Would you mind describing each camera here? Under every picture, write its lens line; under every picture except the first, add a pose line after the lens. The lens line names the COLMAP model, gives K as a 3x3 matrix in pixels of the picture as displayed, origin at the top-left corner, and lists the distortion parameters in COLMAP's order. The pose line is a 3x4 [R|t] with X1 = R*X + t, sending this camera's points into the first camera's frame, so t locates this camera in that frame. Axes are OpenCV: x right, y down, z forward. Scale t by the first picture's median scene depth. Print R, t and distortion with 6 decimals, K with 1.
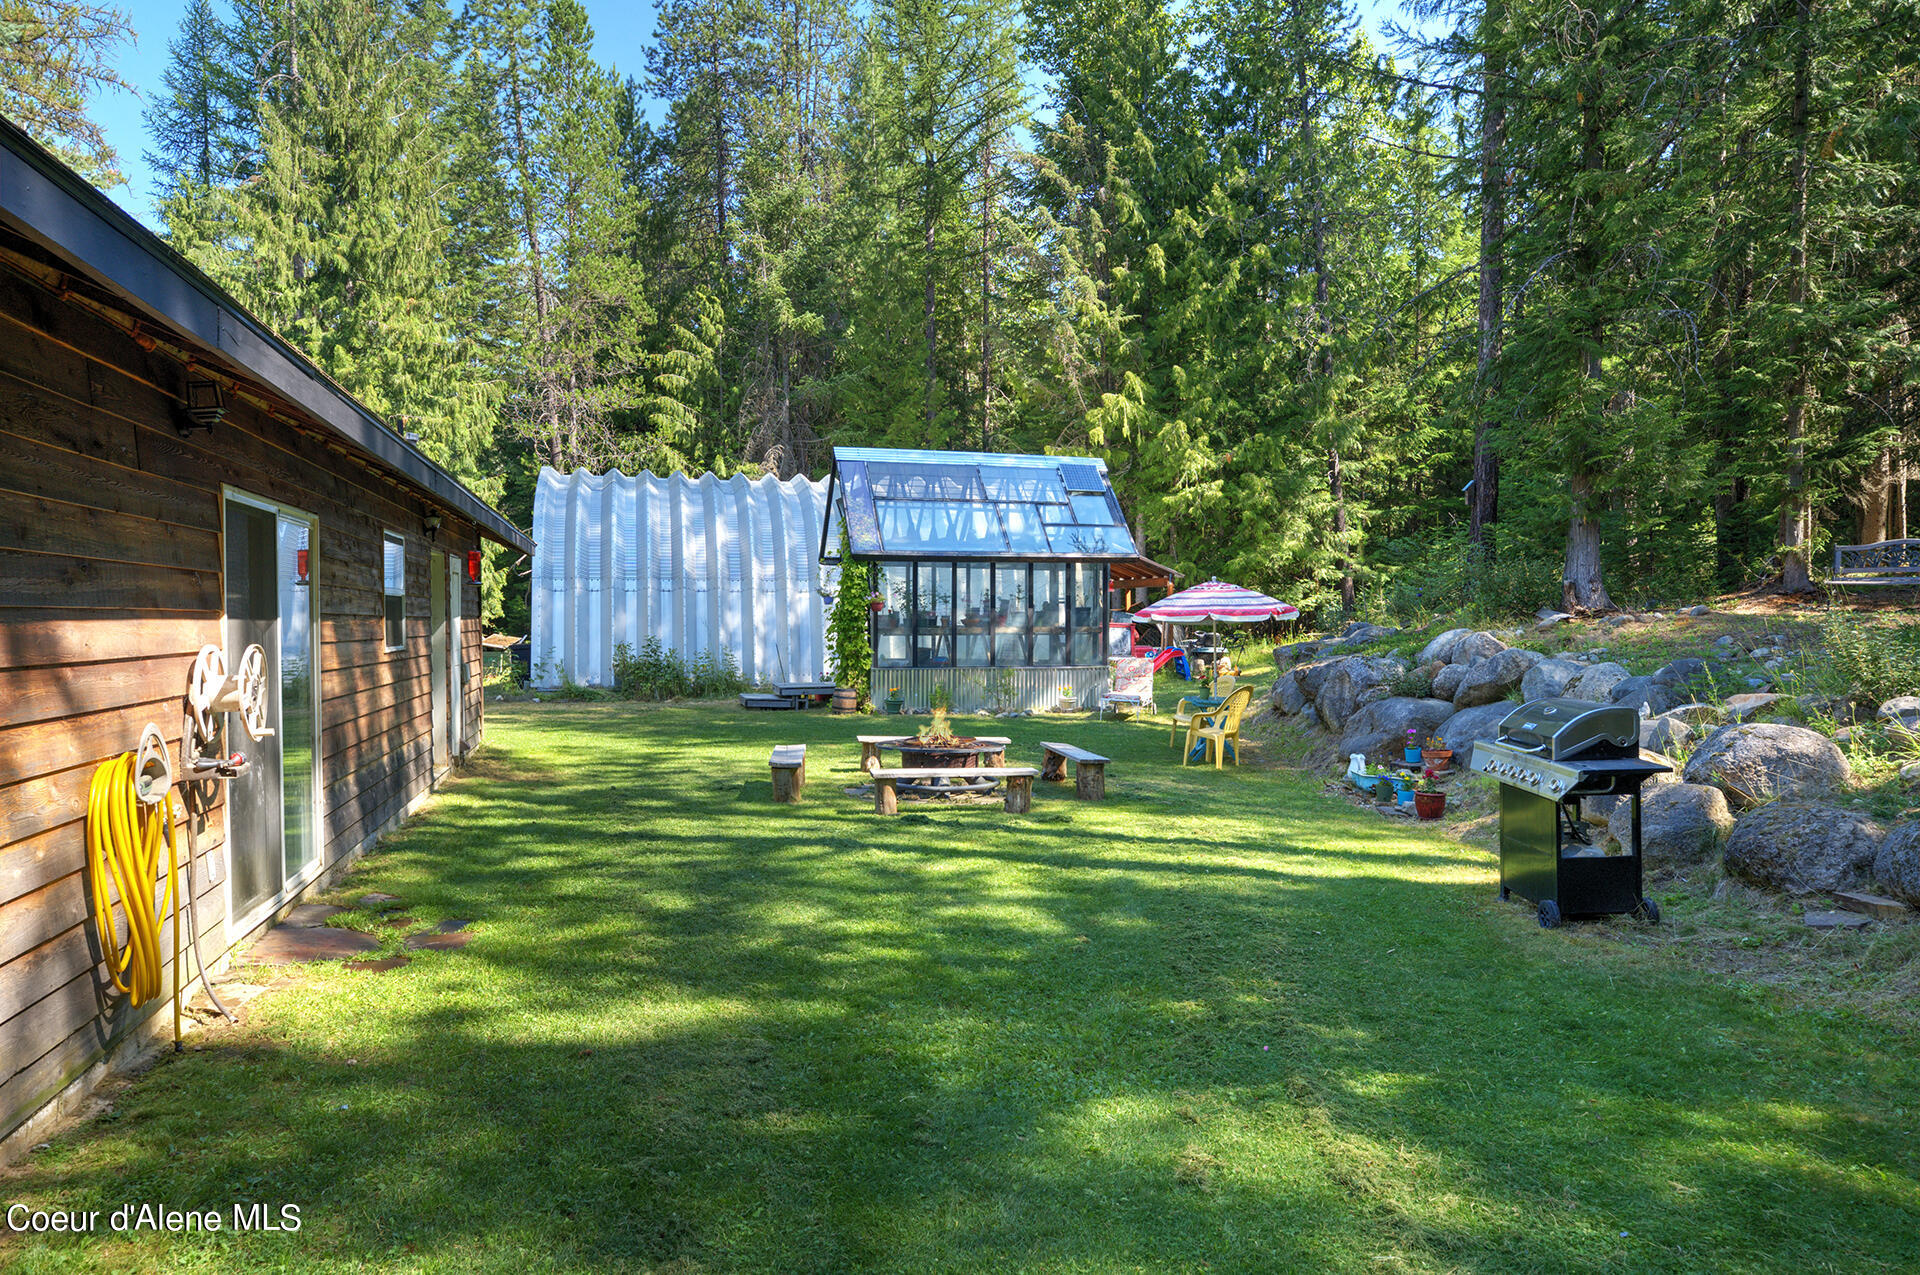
lens RADIAL K [[1392.1, 0, 960.0], [0, 1392.1, 637.5], [0, 0, 1]] dist [-0.025980, 0.065558]
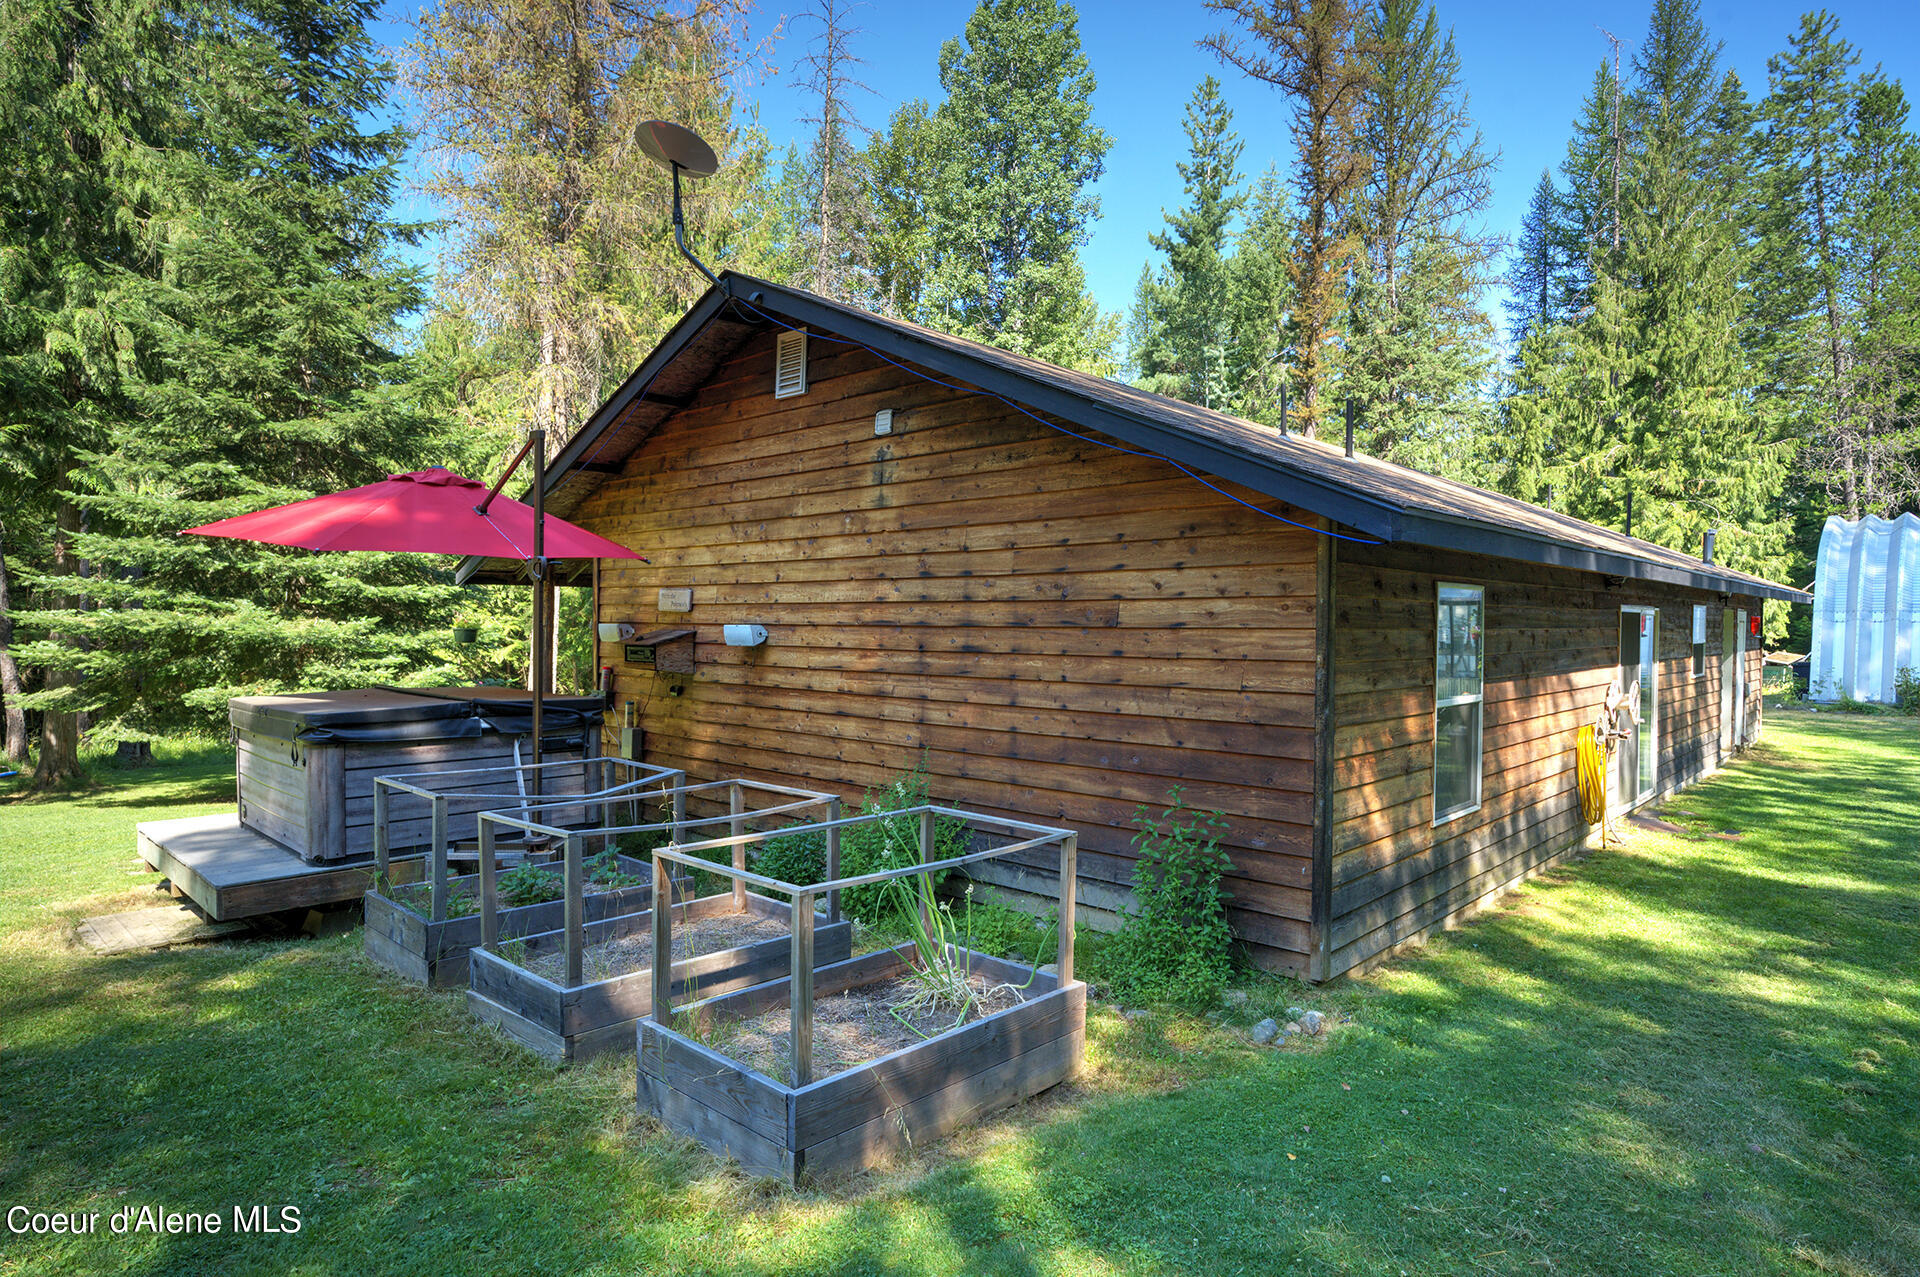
lens RADIAL K [[1086.8, 0, 960.0], [0, 1086.8, 638.5], [0, 0, 1]] dist [-0.039530, 0.029622]
pose [[0.558958, 0.027223, -0.828749, 0.044086], [-0.027701, 0.999516, 0.014149, -0.008060], [0.828733, 0.015049, 0.559442, -0.121991]]
